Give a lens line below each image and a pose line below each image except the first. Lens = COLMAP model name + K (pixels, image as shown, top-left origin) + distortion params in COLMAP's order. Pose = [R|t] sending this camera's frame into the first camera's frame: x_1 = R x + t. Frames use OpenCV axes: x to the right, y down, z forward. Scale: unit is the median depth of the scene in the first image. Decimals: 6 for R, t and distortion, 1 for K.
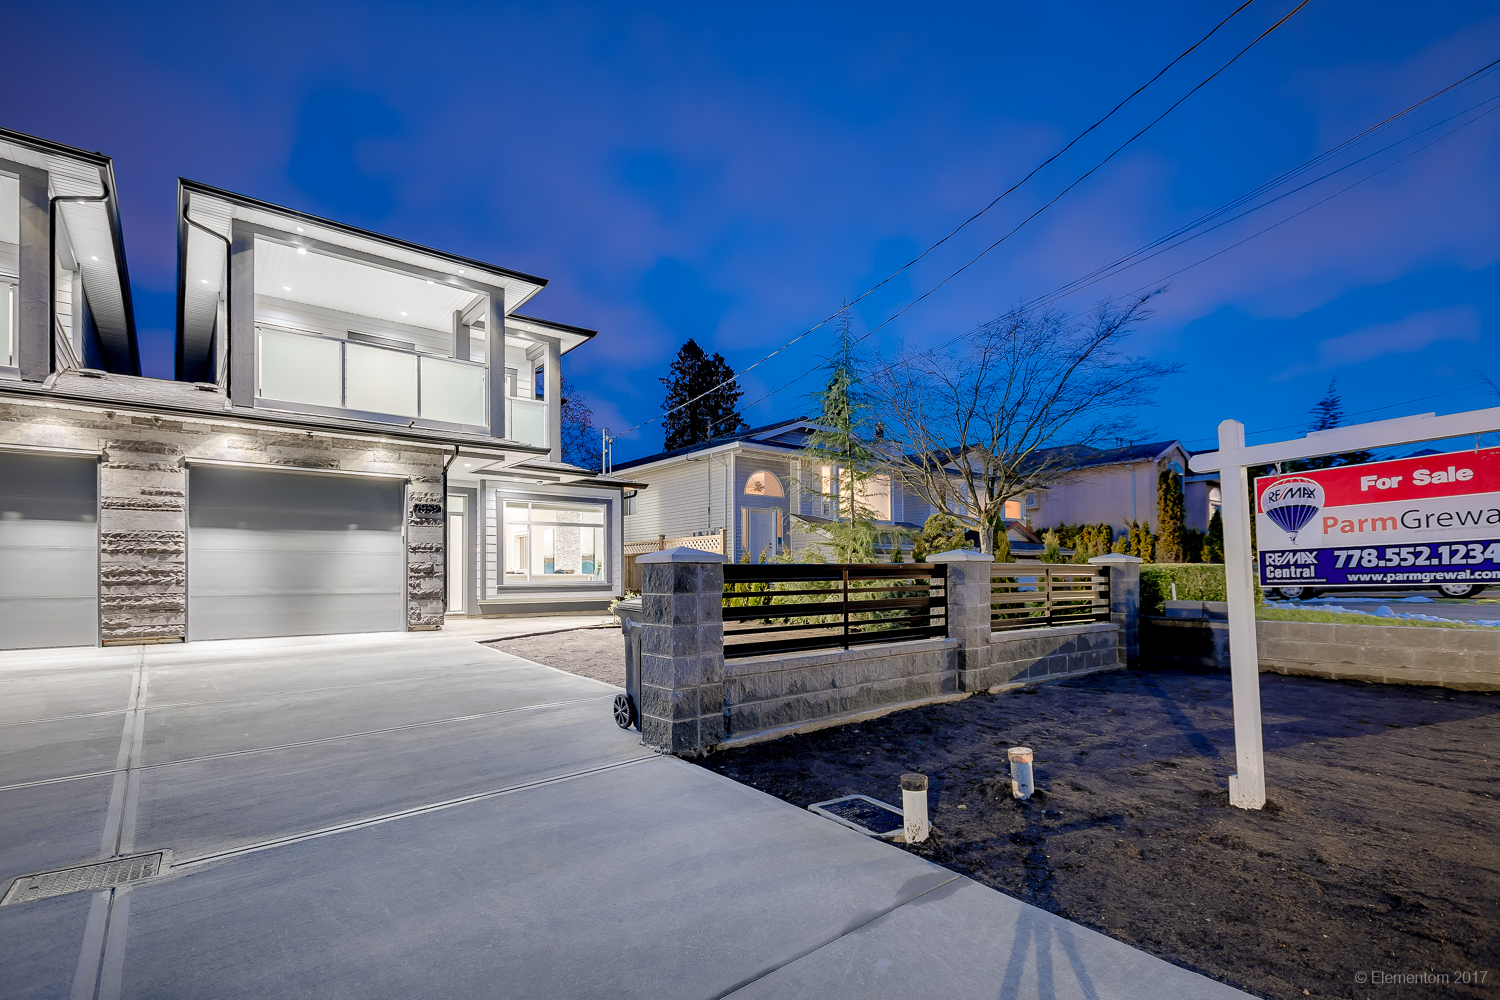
lens RADIAL K [[703.1, 0, 800.6], [0, 703.1, 569.1], [0, 0, 1]] dist [0.001579, -0.001976]
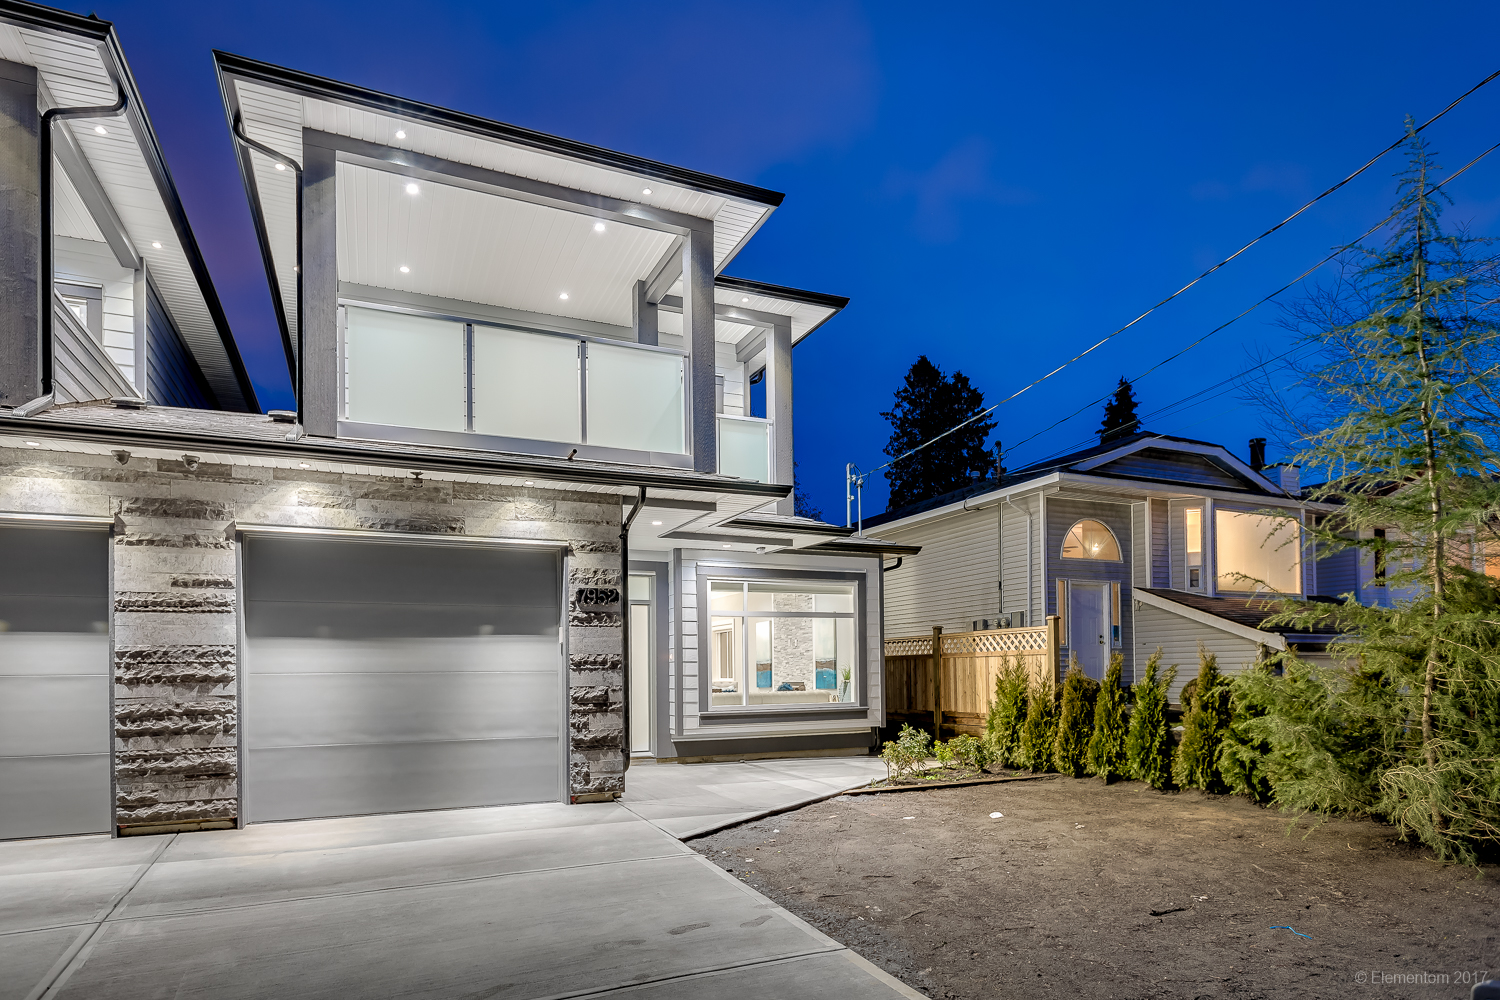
lens RADIAL K [[882.5, 0, 807.7], [0, 882.5, 664.4], [0, 0, 1]] dist [-0.015213, 0.000289]
pose [[0.965865, -0.007266, -0.258946, -0.169895], [0.008094, 0.999965, 0.002131, -0.028895], [0.258921, -0.004155, 0.965890, 0.331973]]
